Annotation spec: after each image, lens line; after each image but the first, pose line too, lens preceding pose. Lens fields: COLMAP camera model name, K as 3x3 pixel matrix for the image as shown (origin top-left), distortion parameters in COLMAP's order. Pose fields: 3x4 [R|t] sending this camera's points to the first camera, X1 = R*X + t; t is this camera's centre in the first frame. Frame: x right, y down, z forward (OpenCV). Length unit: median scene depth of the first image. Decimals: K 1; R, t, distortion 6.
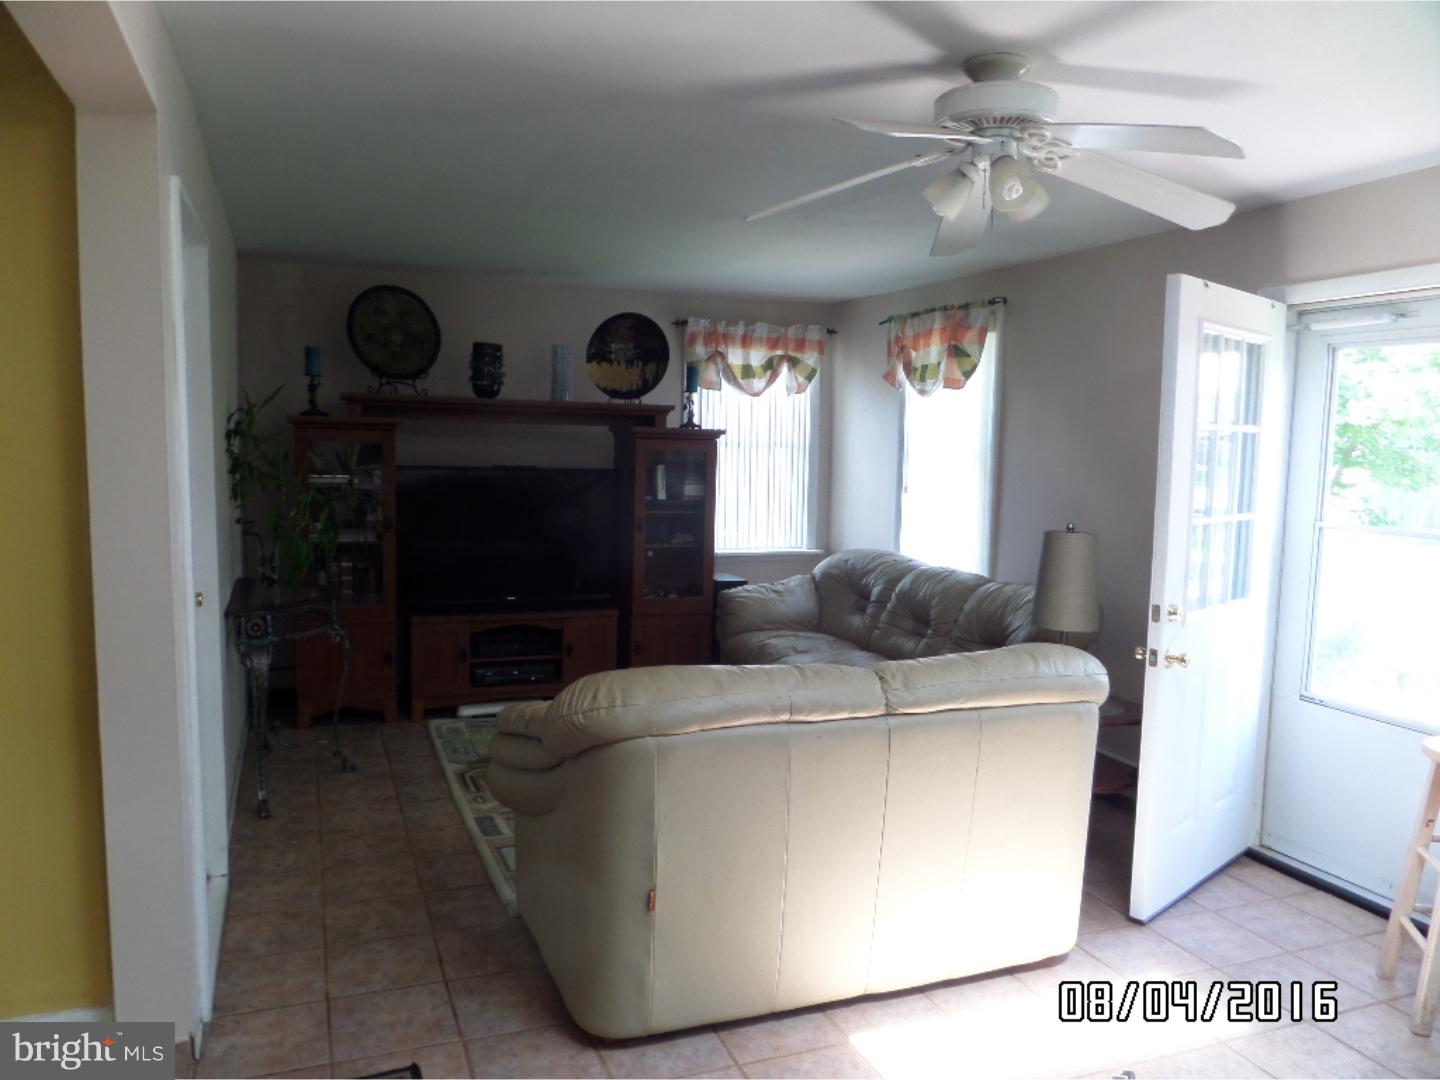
lens RADIAL K [[1048.0, 0, 721.2], [0, 1048.0, 540.6], [0, 0, 1]] dist [-0.009808, -0.012238]
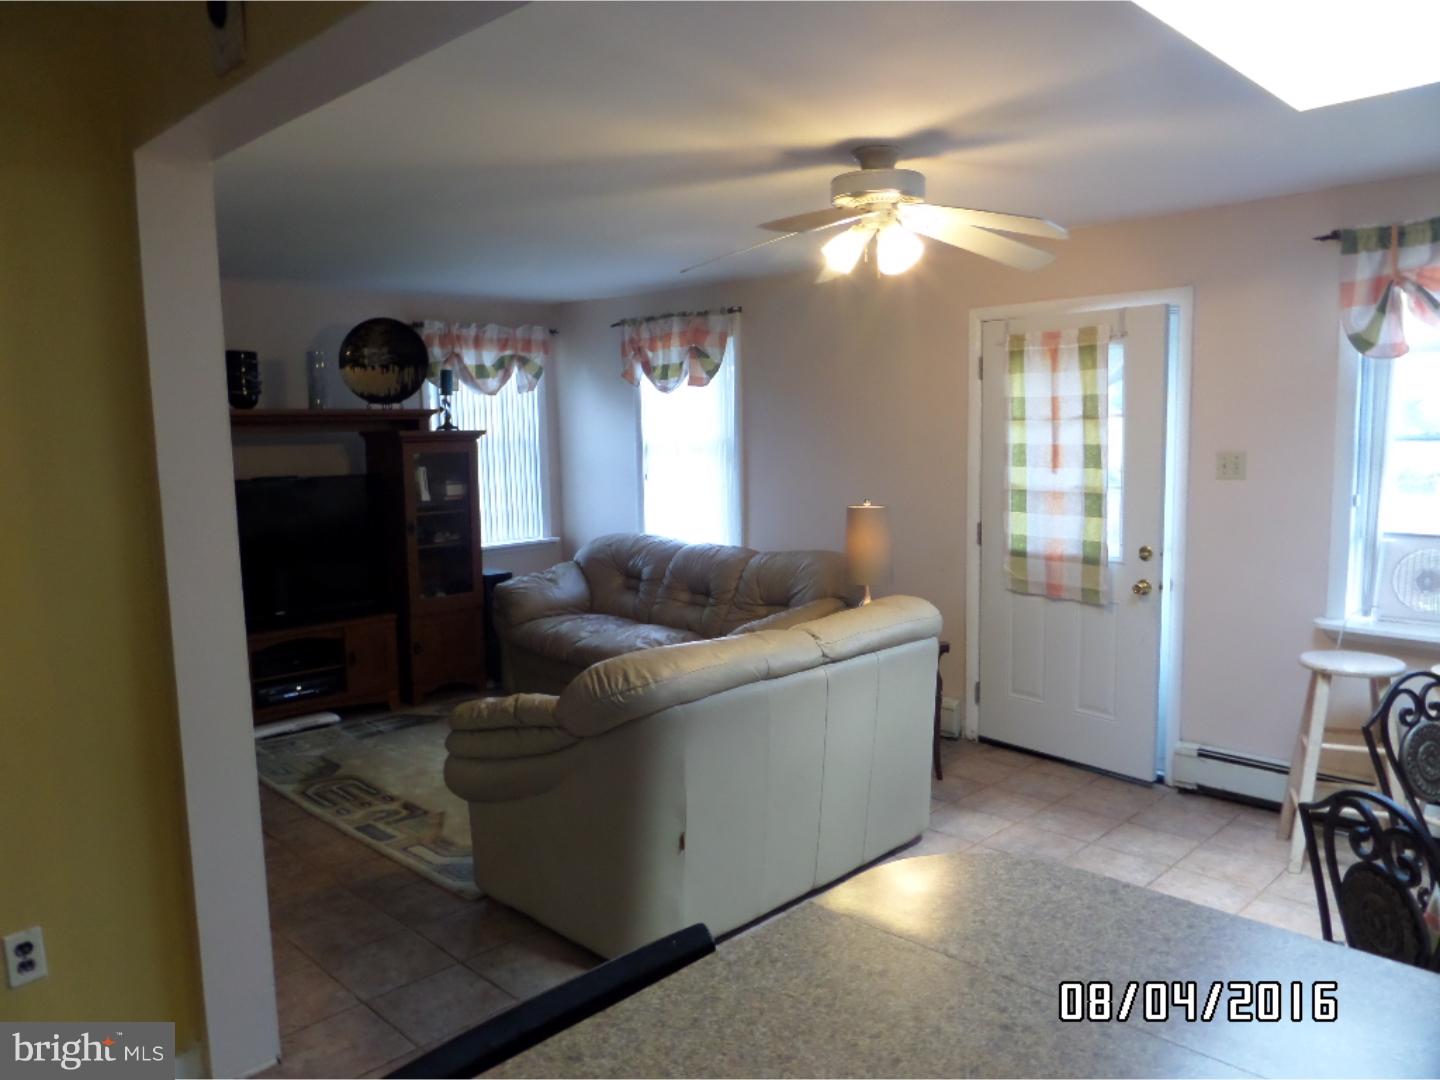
lens RADIAL K [[1048.0, 0, 708.2], [0, 1048.0, 547.9], [0, 0, 1]] dist [-0.009808, -0.012238]
pose [[0.918311, -0.085293, 0.386562, -0.206376], [0.074830, 0.996309, 0.042066, -0.016448], [-0.388723, -0.009703, 0.921303, -0.047004]]
